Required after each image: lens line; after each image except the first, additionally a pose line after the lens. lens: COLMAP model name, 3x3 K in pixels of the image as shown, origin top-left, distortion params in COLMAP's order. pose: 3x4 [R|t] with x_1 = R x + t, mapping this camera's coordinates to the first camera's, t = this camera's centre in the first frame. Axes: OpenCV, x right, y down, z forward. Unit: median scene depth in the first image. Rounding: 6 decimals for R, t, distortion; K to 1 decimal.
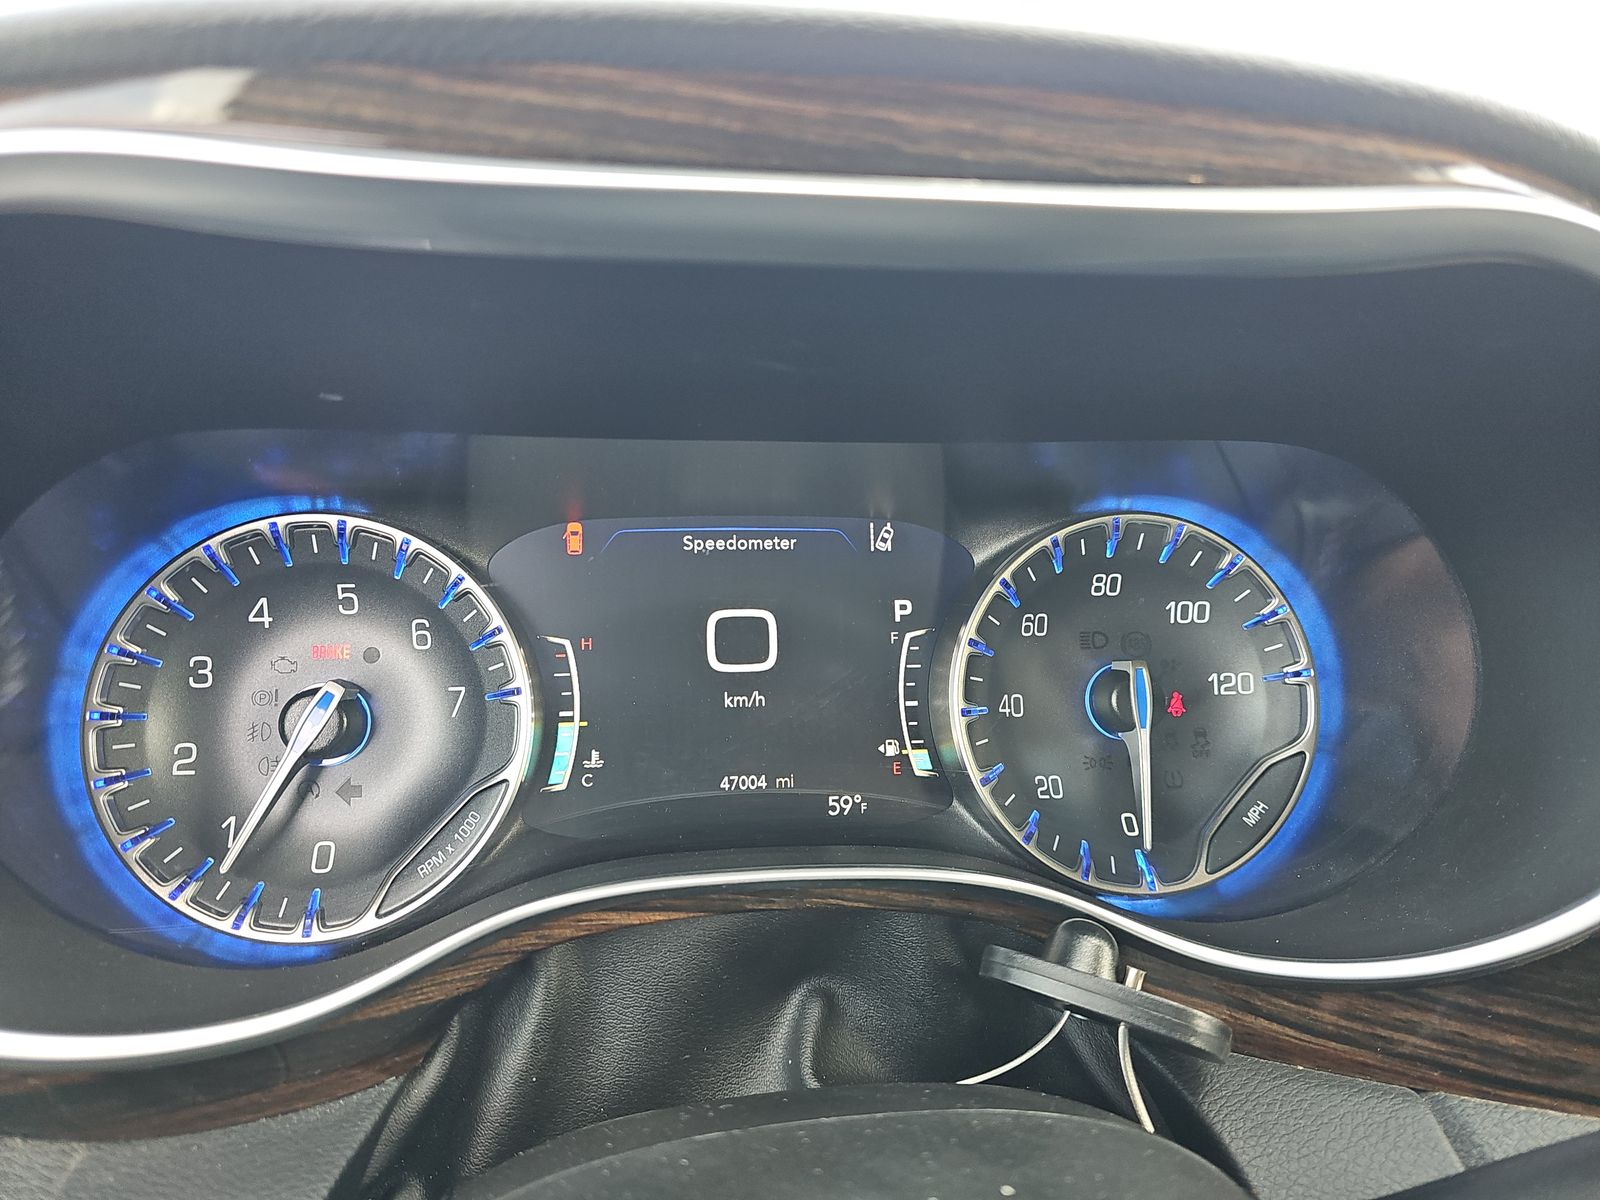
lens RADIAL K [[1053.7, 0, 809.4], [0, 1053.7, 578.4], [0, 0, 1]] dist [0.034689, -0.109645]
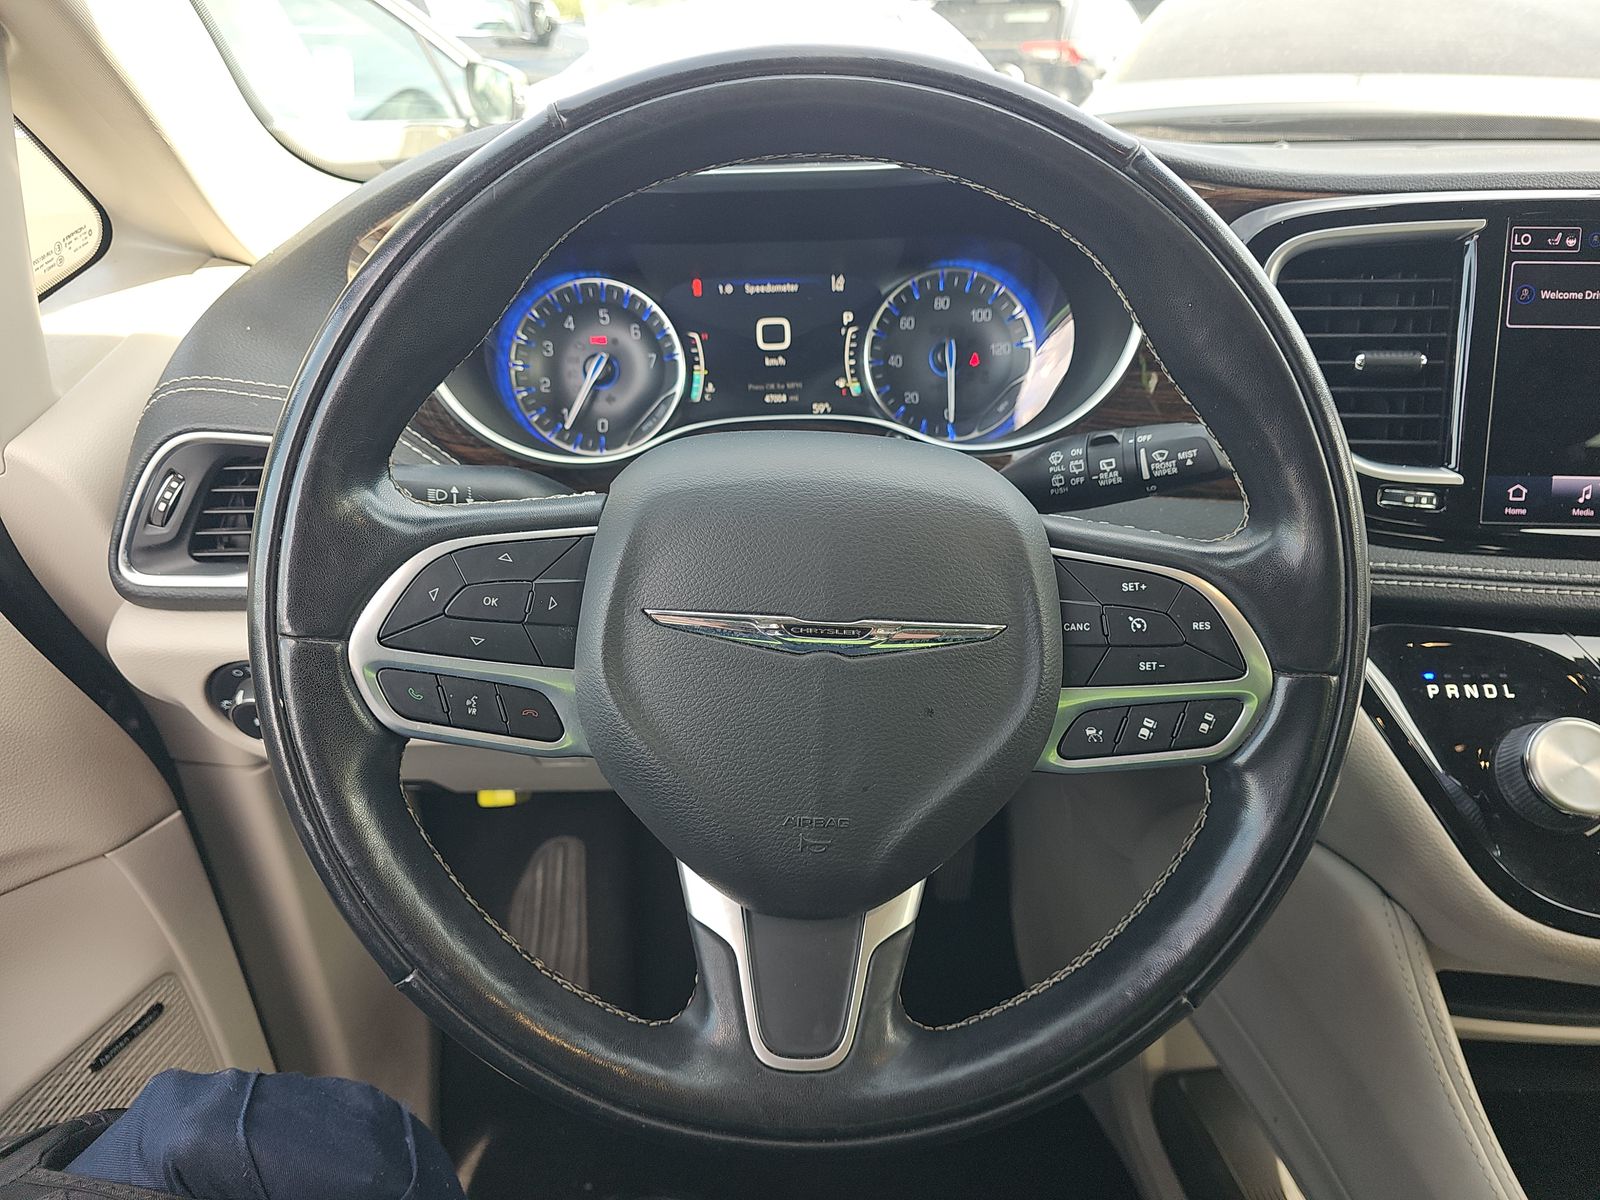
lens RADIAL K [[1058.3, 0, 800.0], [0, 1058.3, 600.0], [0, 0, 1]] dist [0.041317, -0.053502]
pose [[0.993555, 0.002129, -0.113333, 0.256580], [0.023227, 0.974786, 0.221930, 0.115694], [0.110948, -0.223132, 0.968454, -1.337558]]
